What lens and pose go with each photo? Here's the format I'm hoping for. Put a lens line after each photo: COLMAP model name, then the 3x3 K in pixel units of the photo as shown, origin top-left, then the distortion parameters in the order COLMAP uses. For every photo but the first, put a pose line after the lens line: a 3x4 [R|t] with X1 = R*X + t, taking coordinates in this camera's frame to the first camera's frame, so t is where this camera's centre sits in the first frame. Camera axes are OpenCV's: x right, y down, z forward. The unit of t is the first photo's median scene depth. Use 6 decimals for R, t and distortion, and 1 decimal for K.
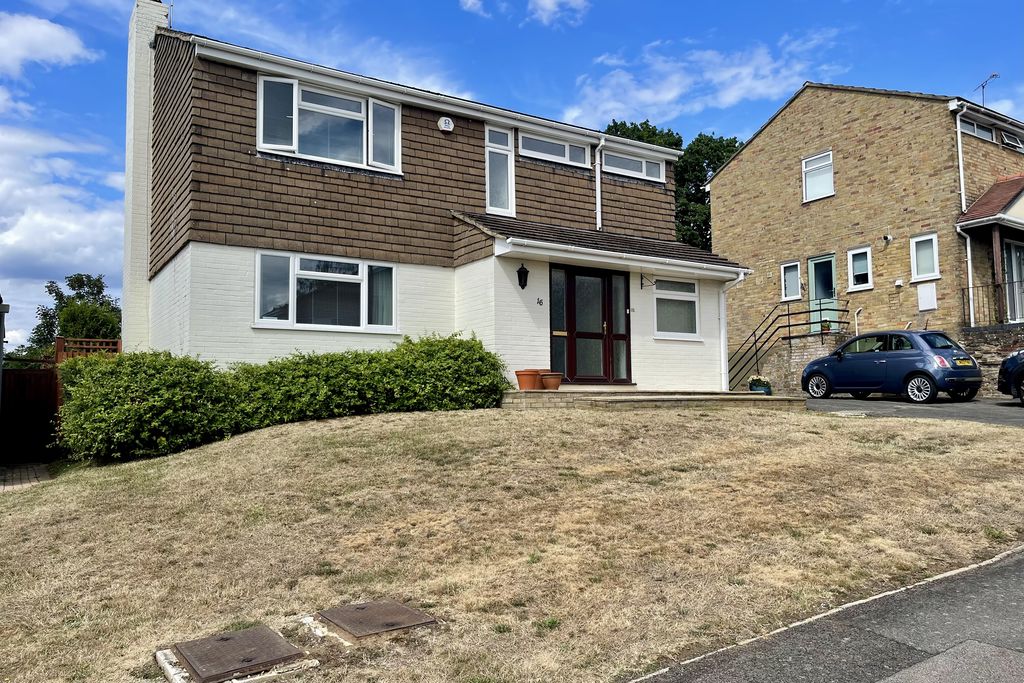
lens RADIAL K [[771.4, 0, 512.0], [0, 771.4, 341.5], [0, 0, 1]] dist [0.006044, -0.000433]
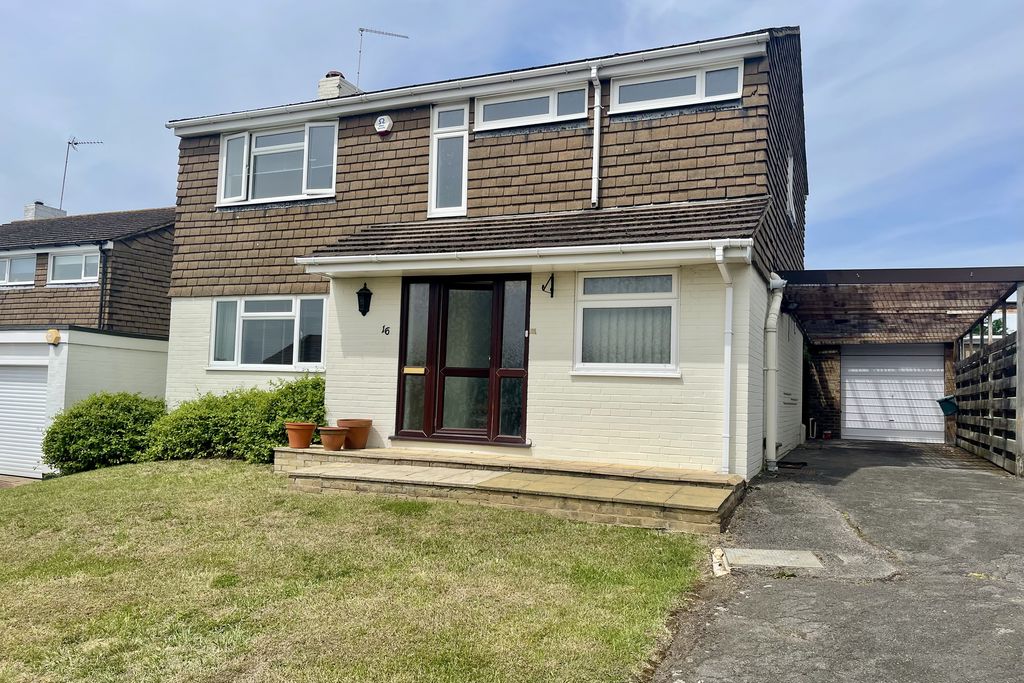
lens RADIAL K [[771.4, 0, 512.0], [0, 771.4, 341.5], [0, 0, 1]] dist [0.006044, -0.000433]
pose [[0.550413, -0.028521, -0.834405, 0.701893], [0.031358, 0.999417, -0.013476, -0.024608], [0.834303, -0.018748, 0.550987, 0.645021]]
